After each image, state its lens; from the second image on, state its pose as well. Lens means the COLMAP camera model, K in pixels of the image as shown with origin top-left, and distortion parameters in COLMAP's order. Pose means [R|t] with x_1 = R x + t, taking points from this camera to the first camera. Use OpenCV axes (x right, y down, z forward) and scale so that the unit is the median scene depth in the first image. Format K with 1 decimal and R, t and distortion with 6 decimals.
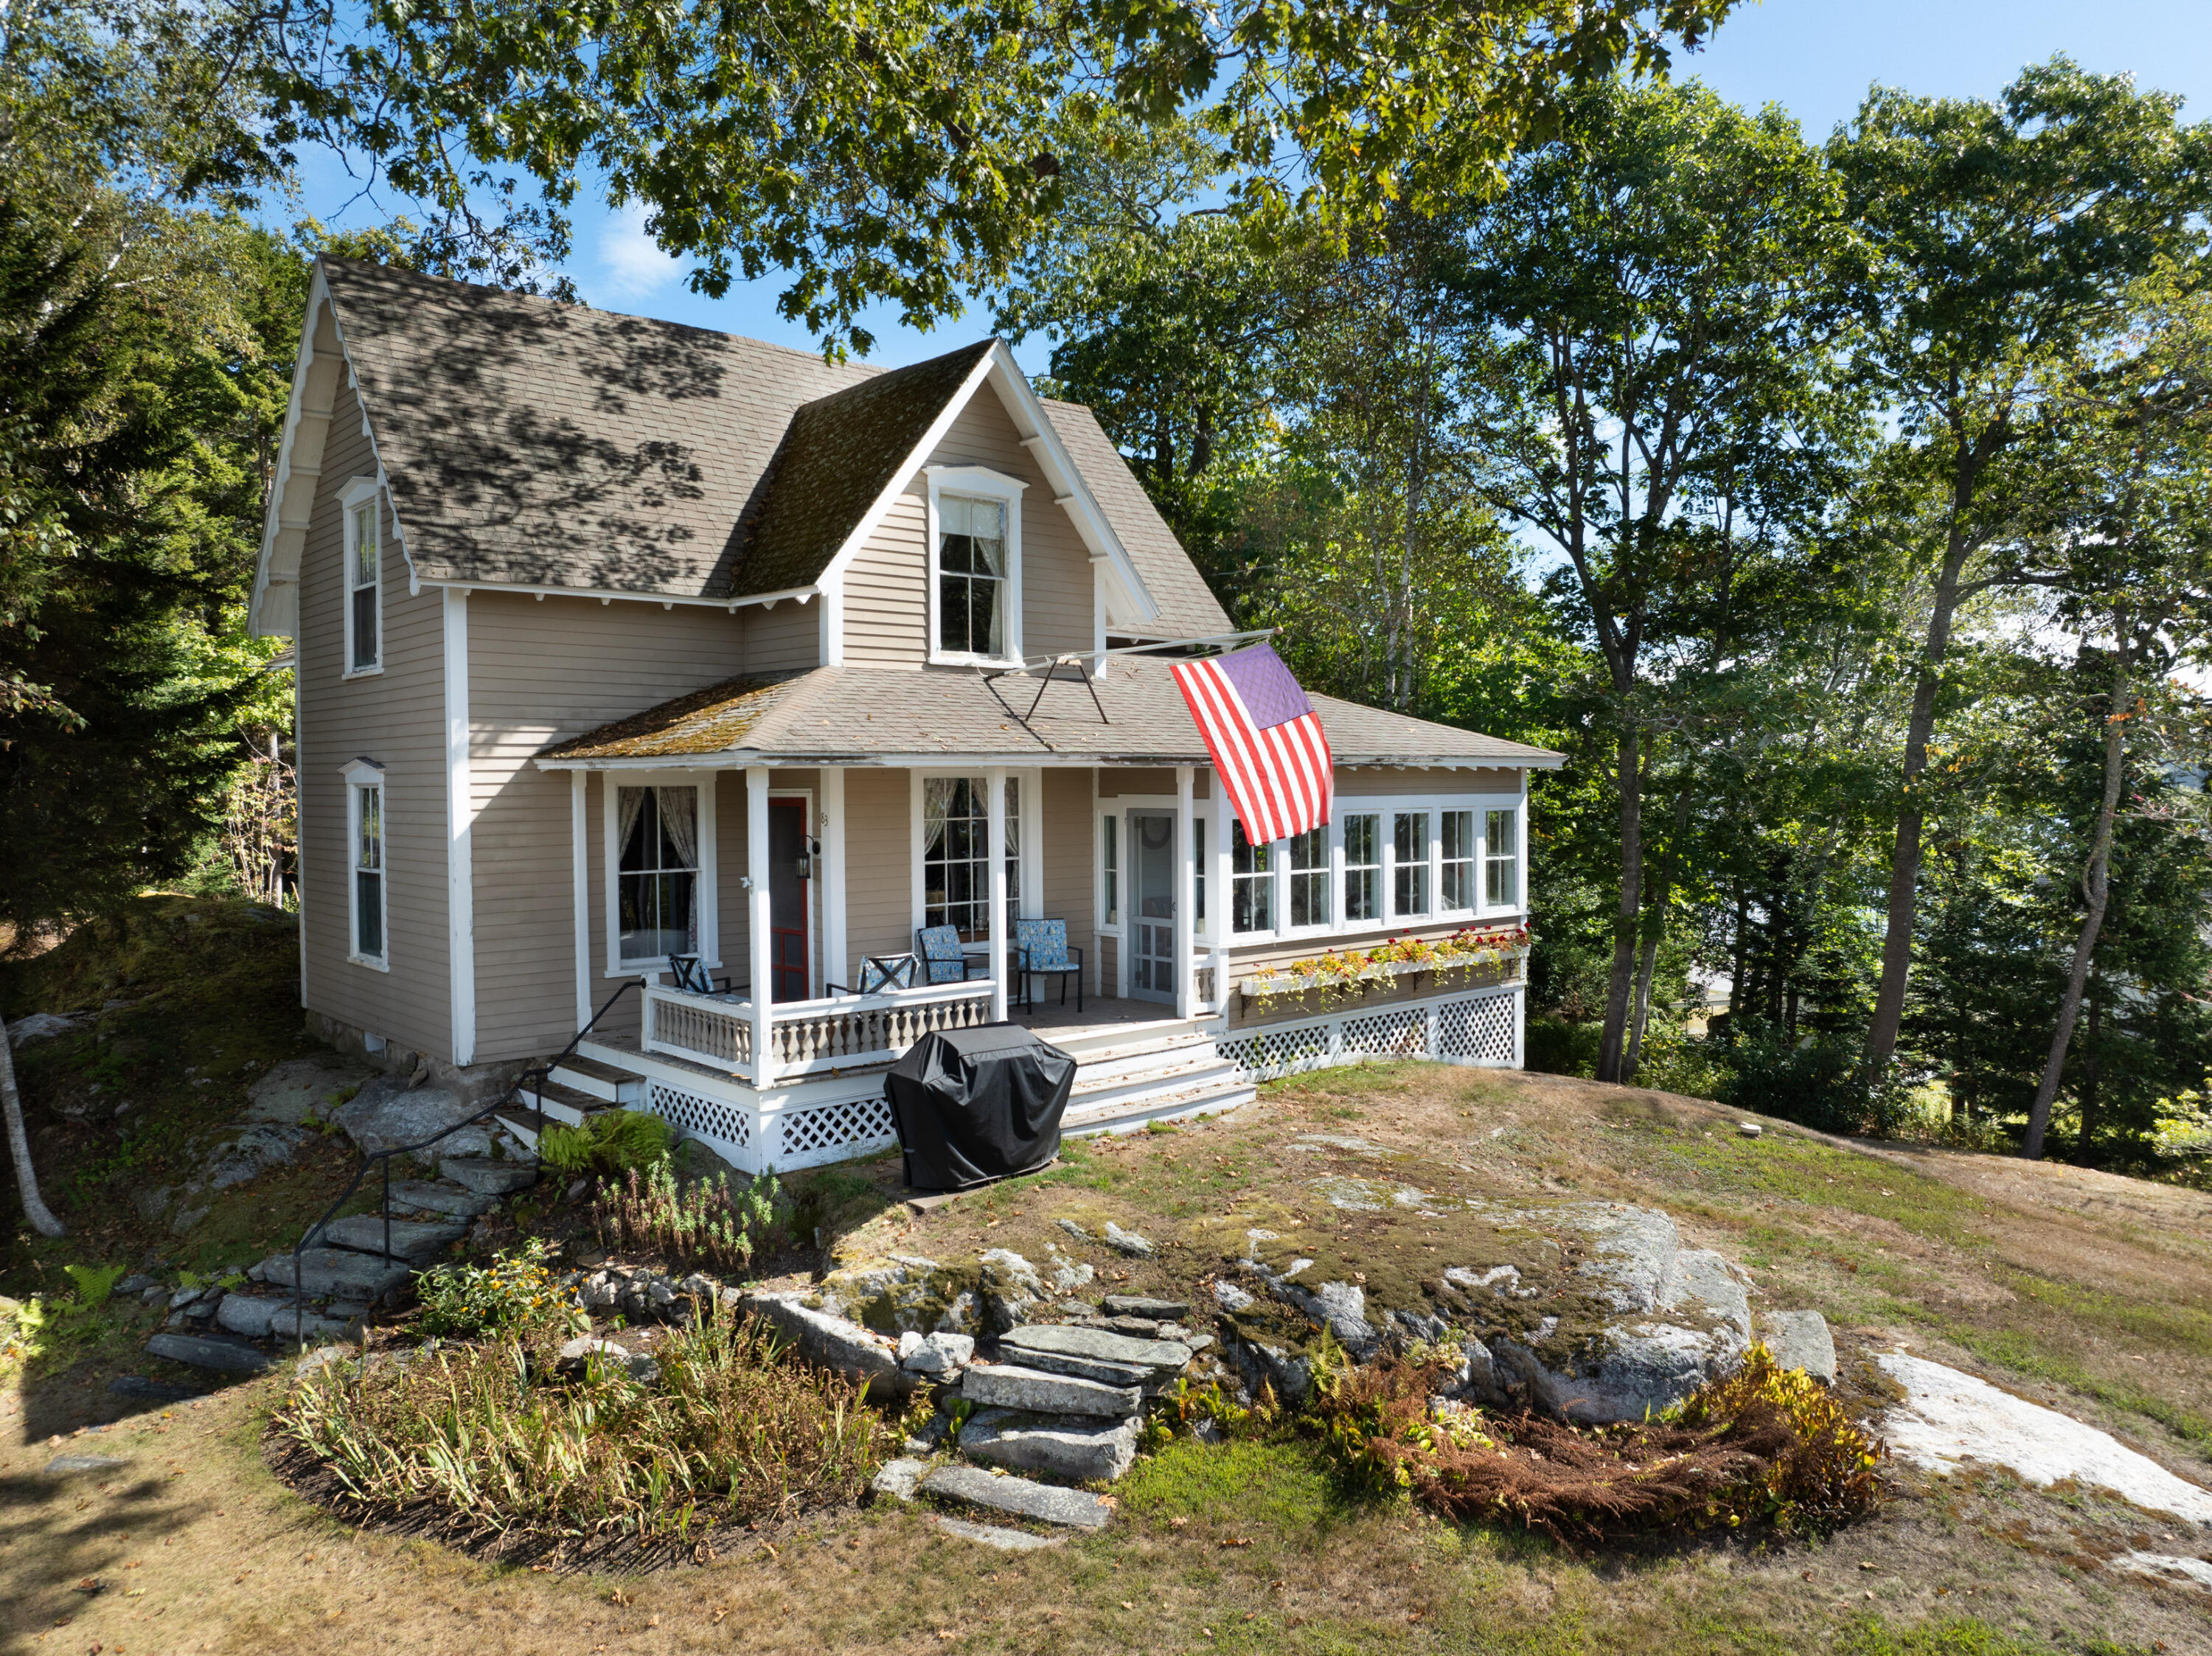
lens RADIAL K [[1553.3, 0, 1103.0], [0, 1553.3, 833.6], [0, 0, 1]] dist [-0.032704, -0.006111]
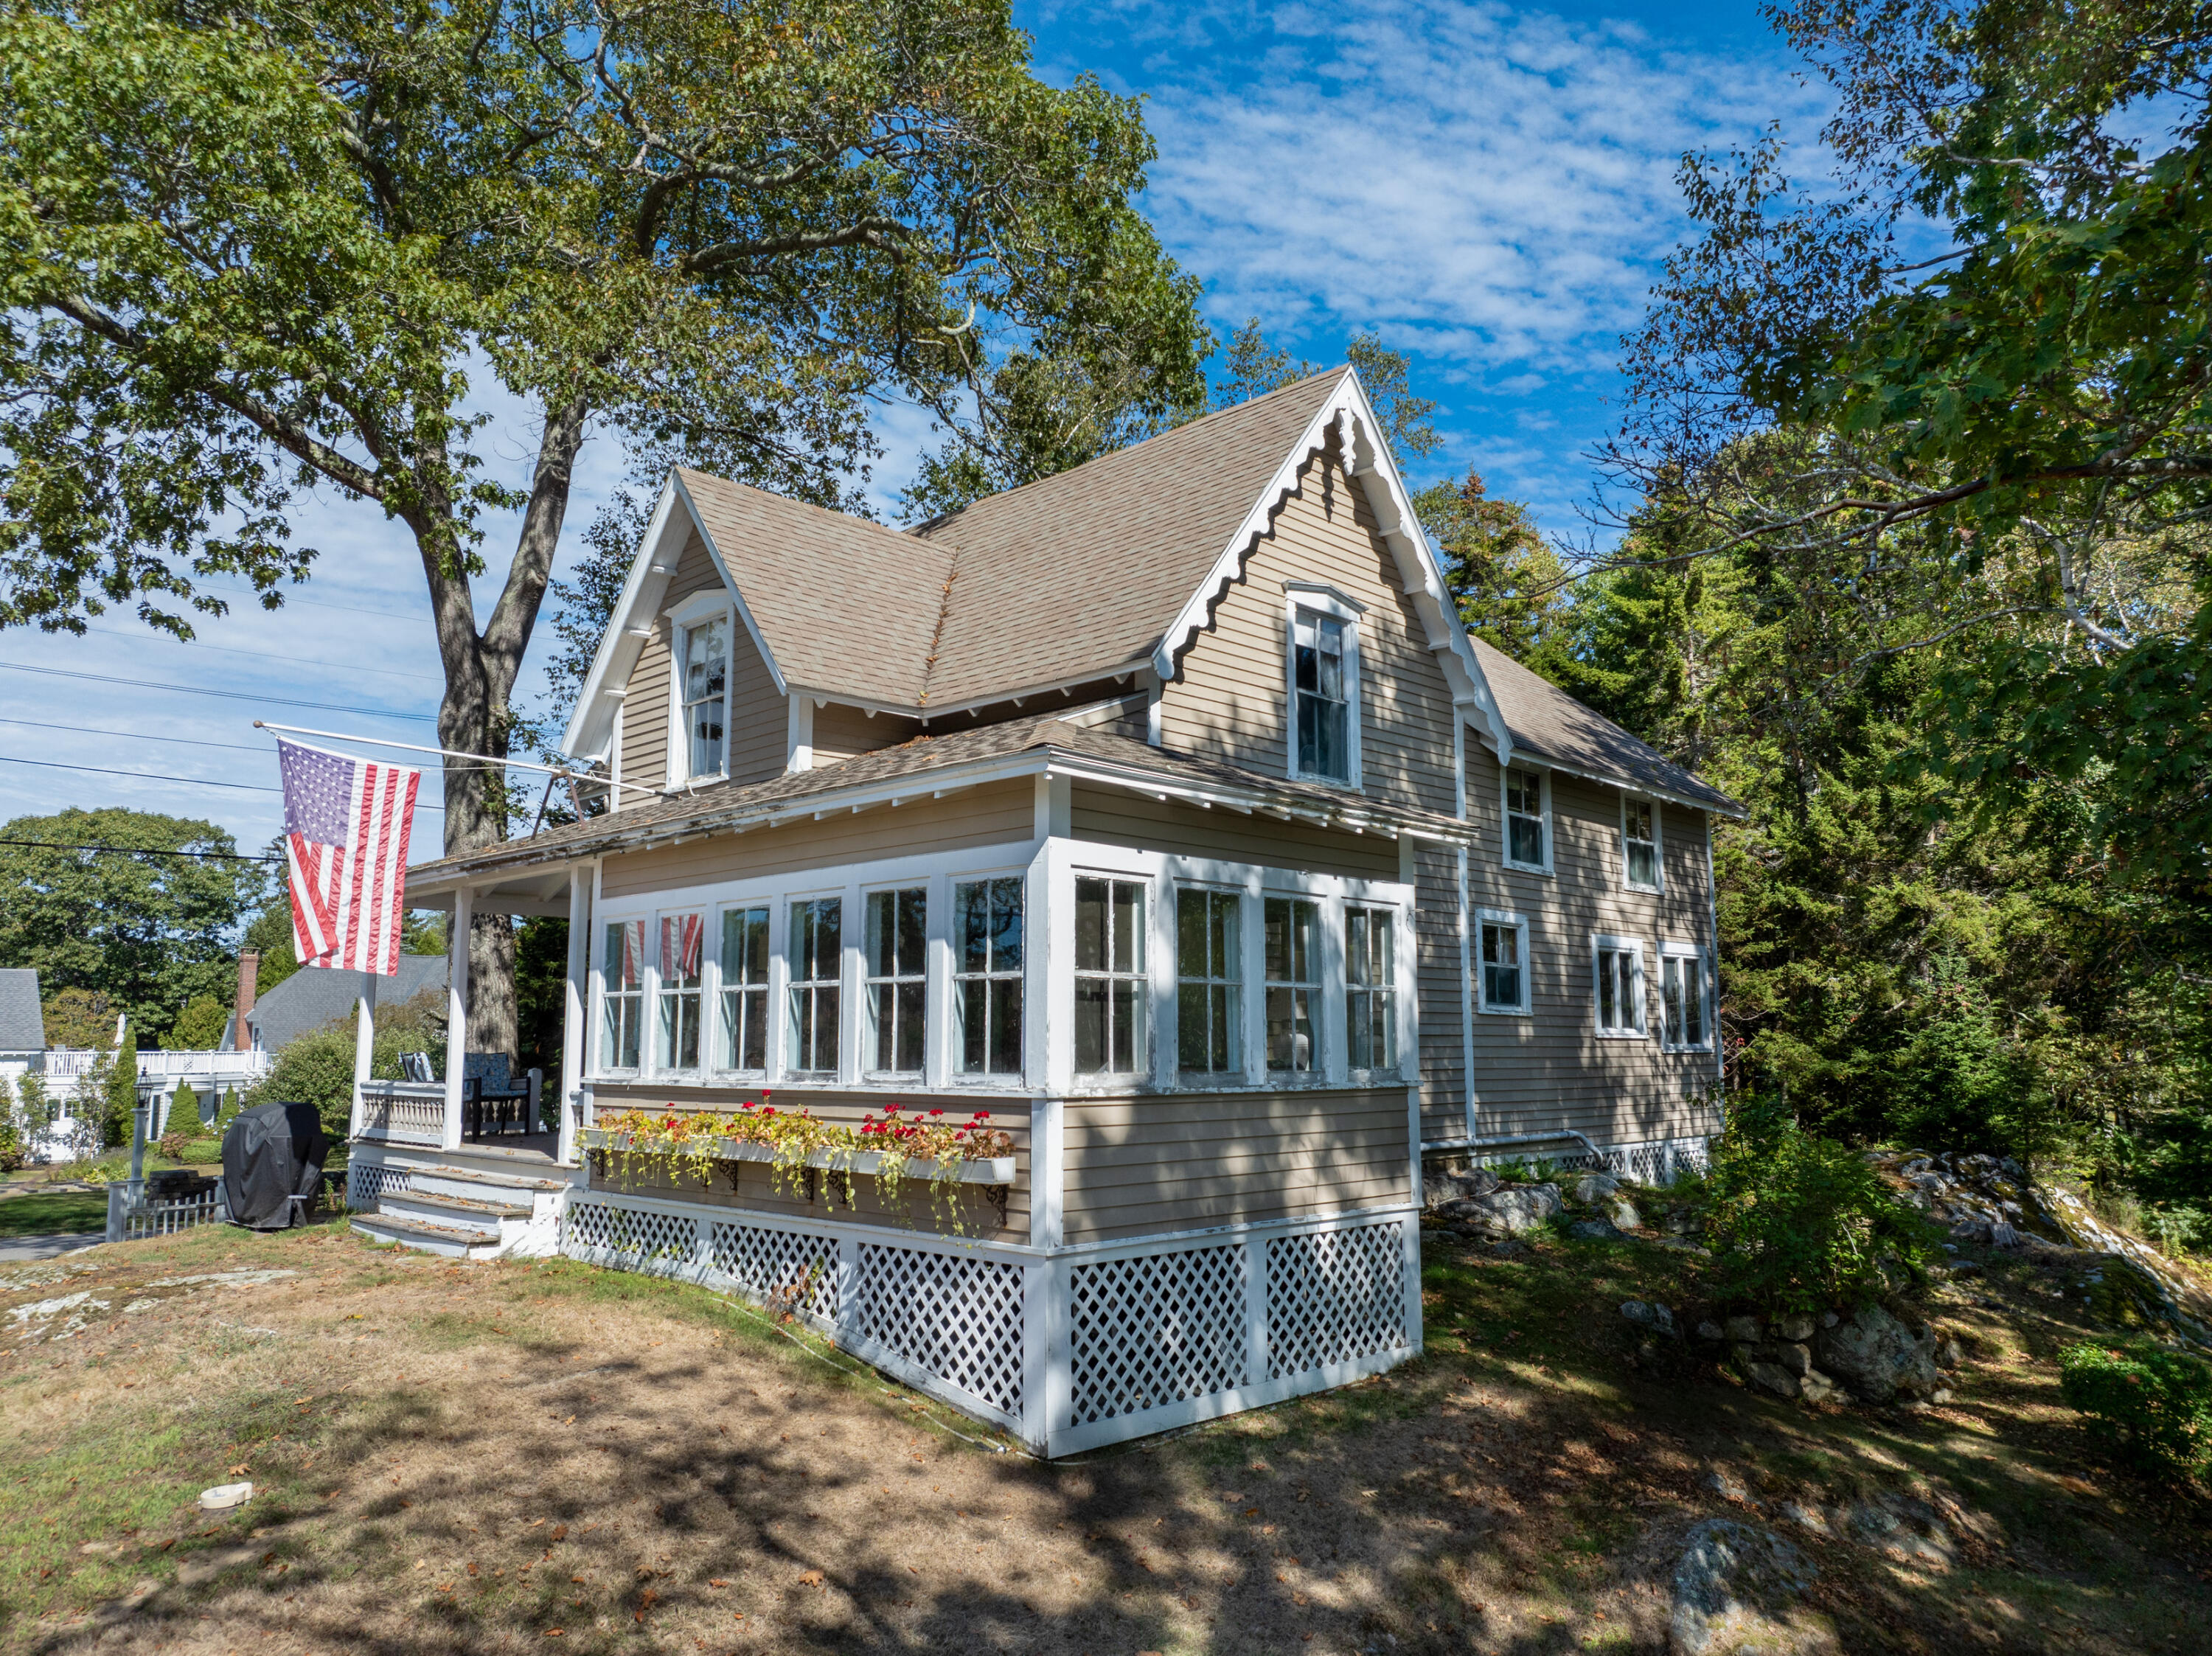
lens RADIAL K [[1553.3, 0, 1103.0], [0, 1553.3, 833.6], [0, 0, 1]] dist [-0.032704, -0.006111]
pose [[0.059382, -0.129623, -0.989784, 0.894883], [-0.031986, 0.990777, -0.131672, 0.041350], [0.997723, 0.039479, 0.054689, 1.197126]]
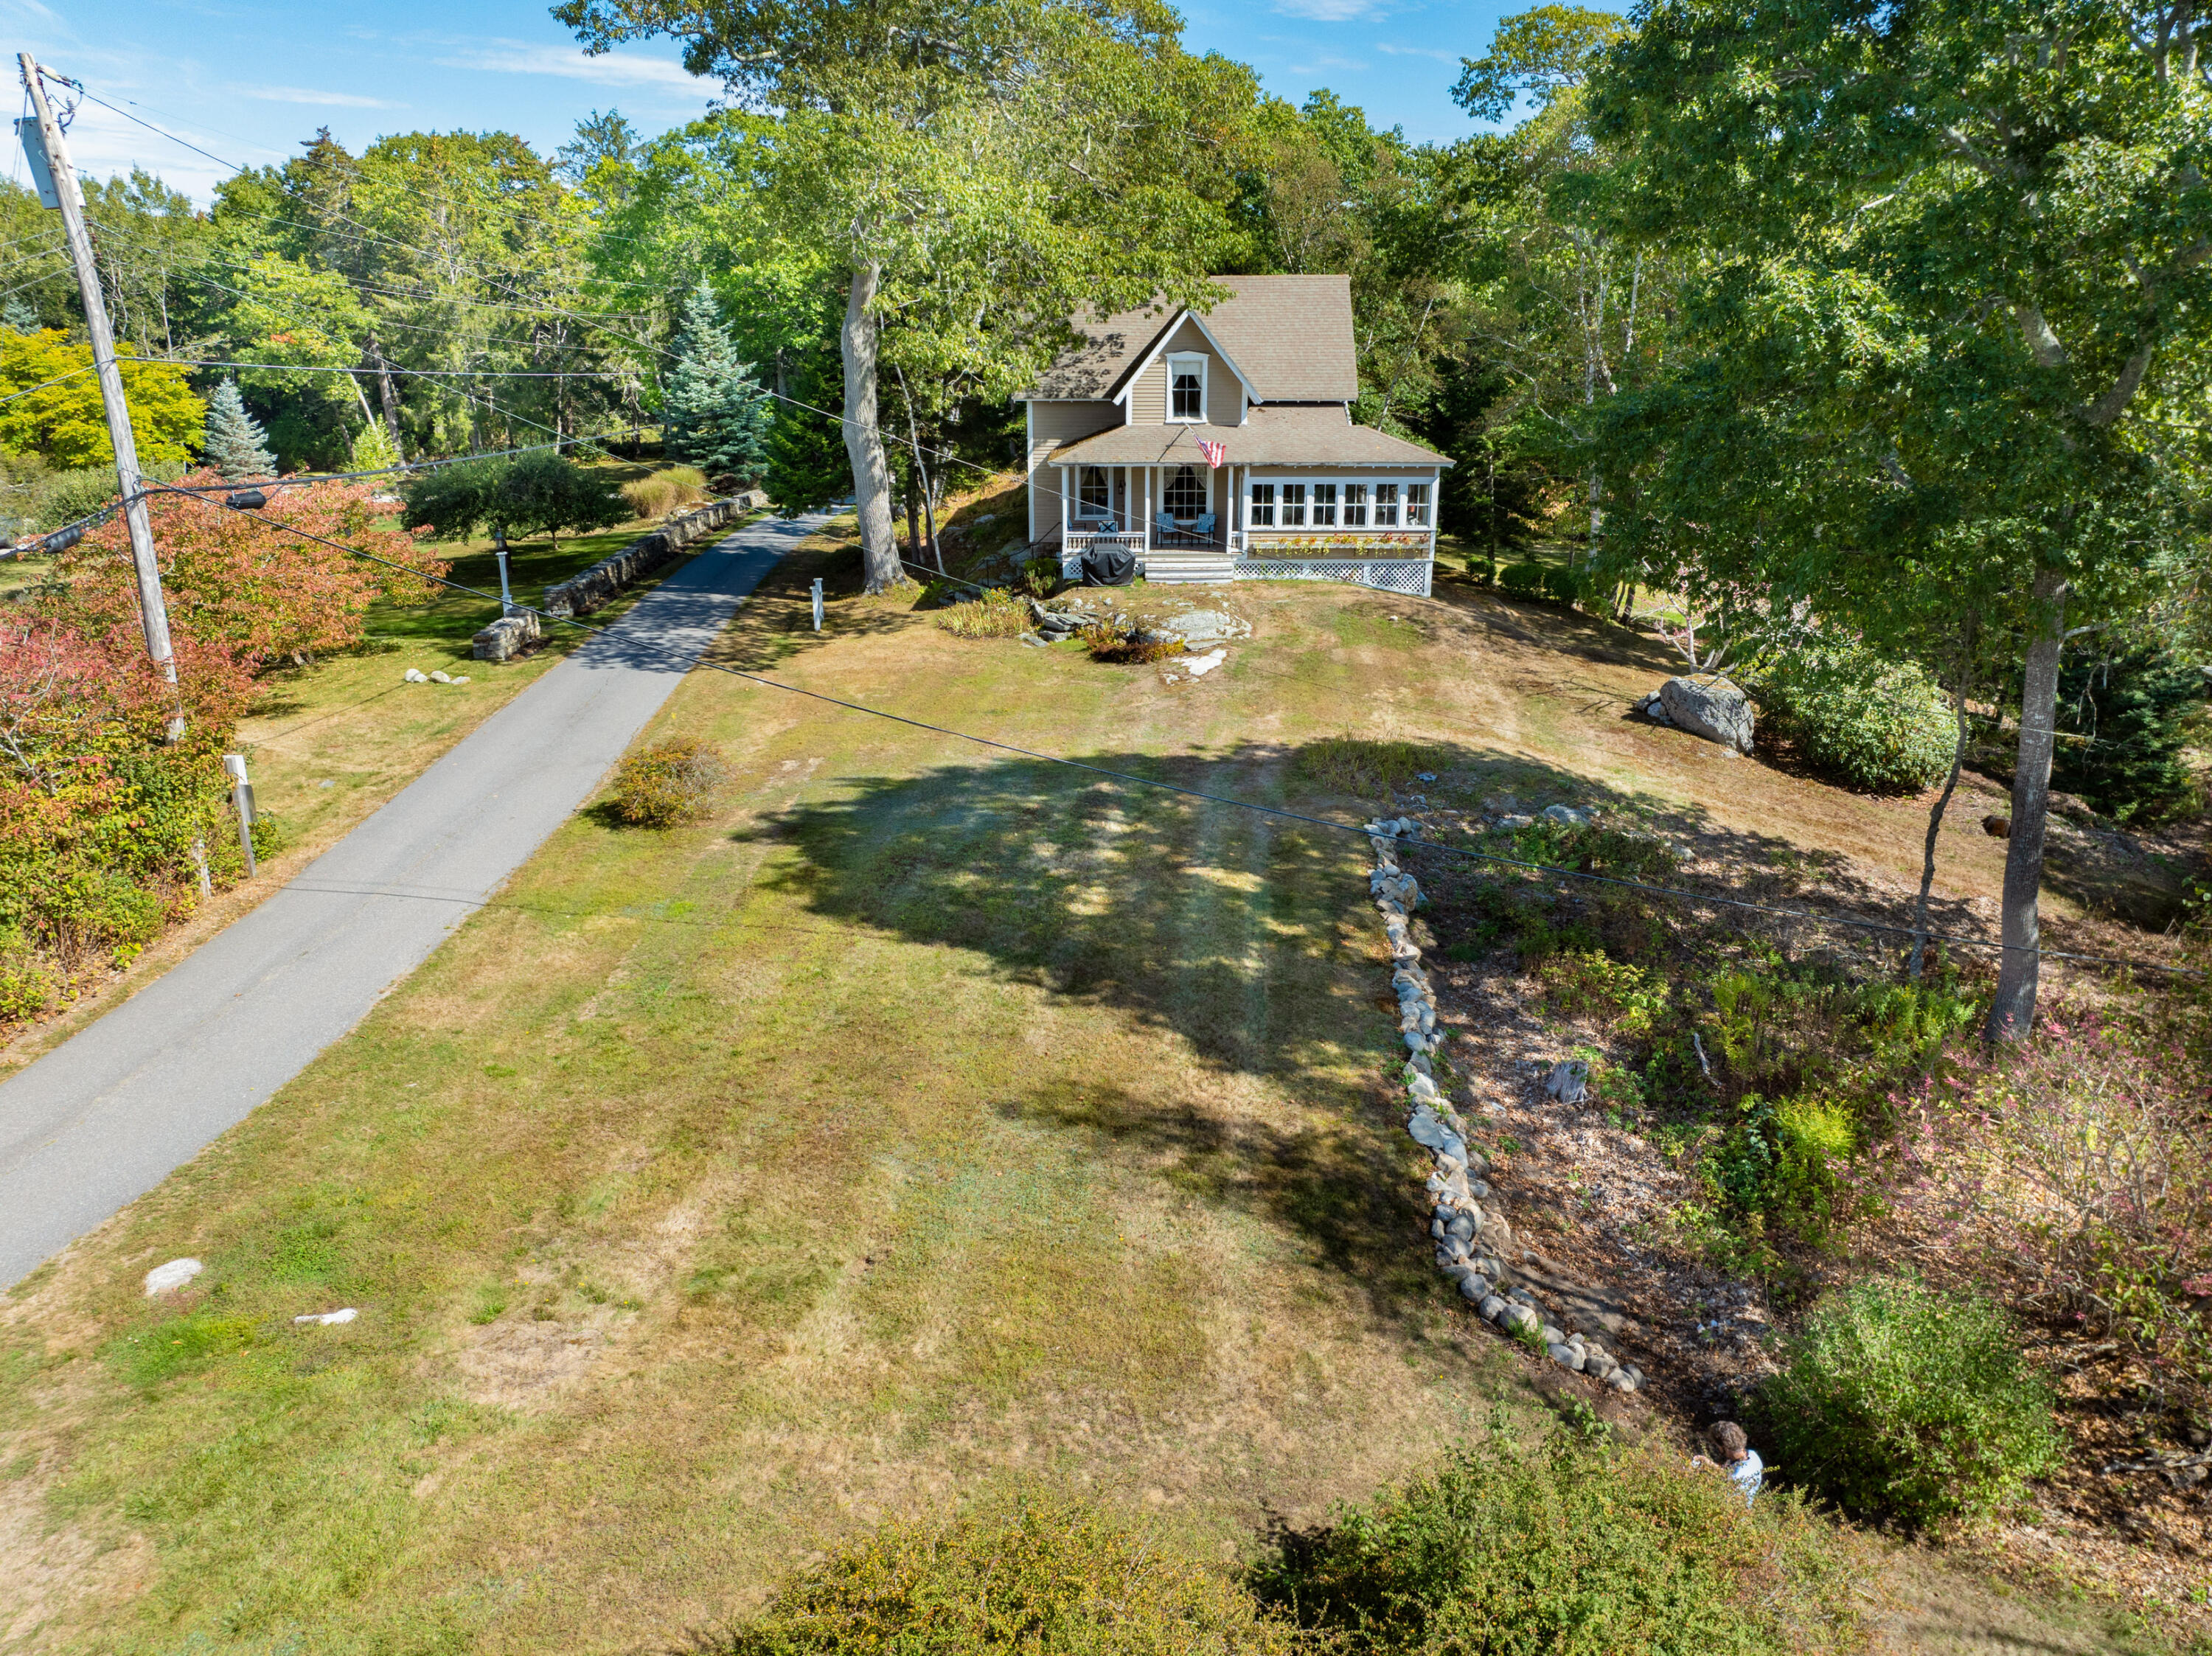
lens RADIAL K [[1553.3, 0, 1103.0], [0, 1553.3, 833.6], [0, 0, 1]] dist [-0.032704, -0.006111]
pose [[0.740468, 0.223350, -0.633895, 1.778958], [-0.026814, 0.952233, 0.304192, -0.249783], [0.671557, -0.208247, 0.711087, -1.290688]]
